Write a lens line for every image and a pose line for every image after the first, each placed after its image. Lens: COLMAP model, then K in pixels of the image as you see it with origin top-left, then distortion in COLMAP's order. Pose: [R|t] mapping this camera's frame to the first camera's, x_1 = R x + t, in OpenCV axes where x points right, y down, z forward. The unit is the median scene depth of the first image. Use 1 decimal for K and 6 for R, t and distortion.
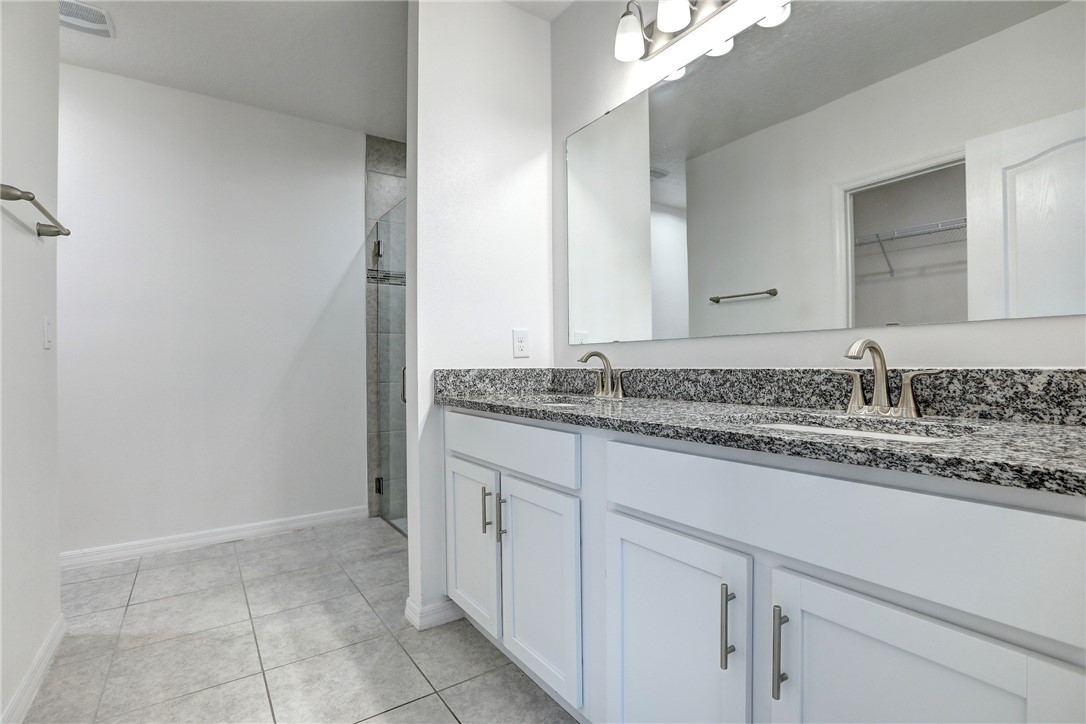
lens RADIAL K [[513.7, 0, 543.0], [0, 513.7, 362.0], [0, 0, 1]] dist [0.000724, 0.000170]
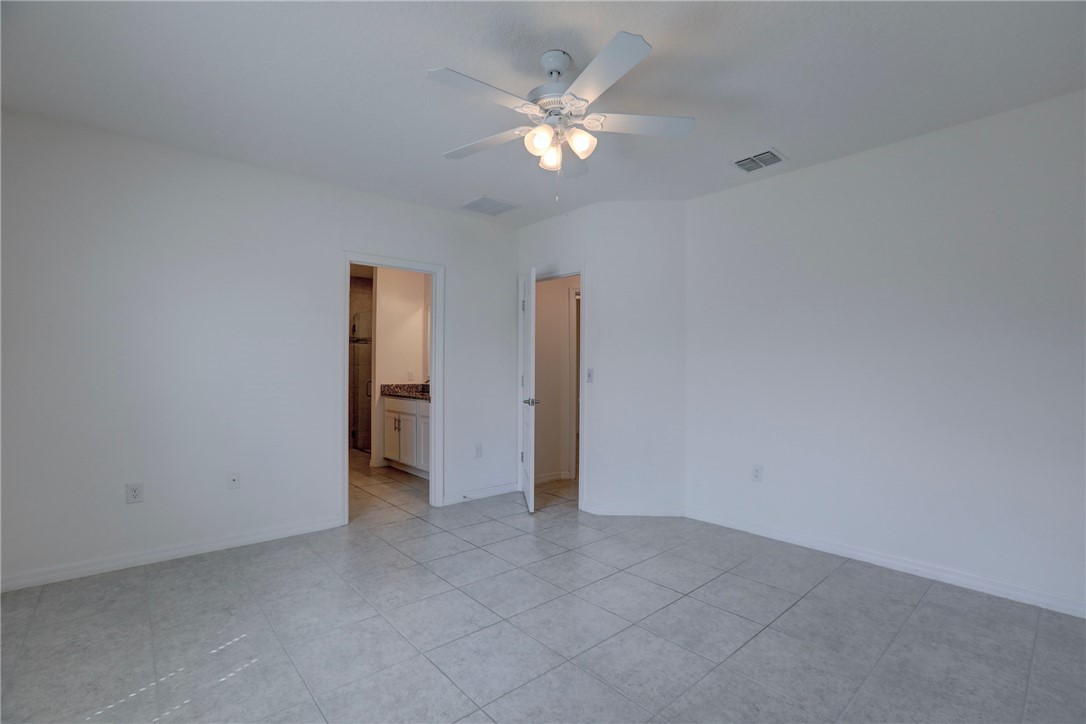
lens RADIAL K [[494.3, 0, 548.8], [0, 494.3, 361.3], [0, 0, 1]] dist [-0.045561, 0.014028]
pose [[0.991392, 0.011682, 0.130406, 0.375175], [-0.009793, 0.999838, -0.015113, -0.083511], [-0.130561, 0.013705, 0.991346, -1.929150]]
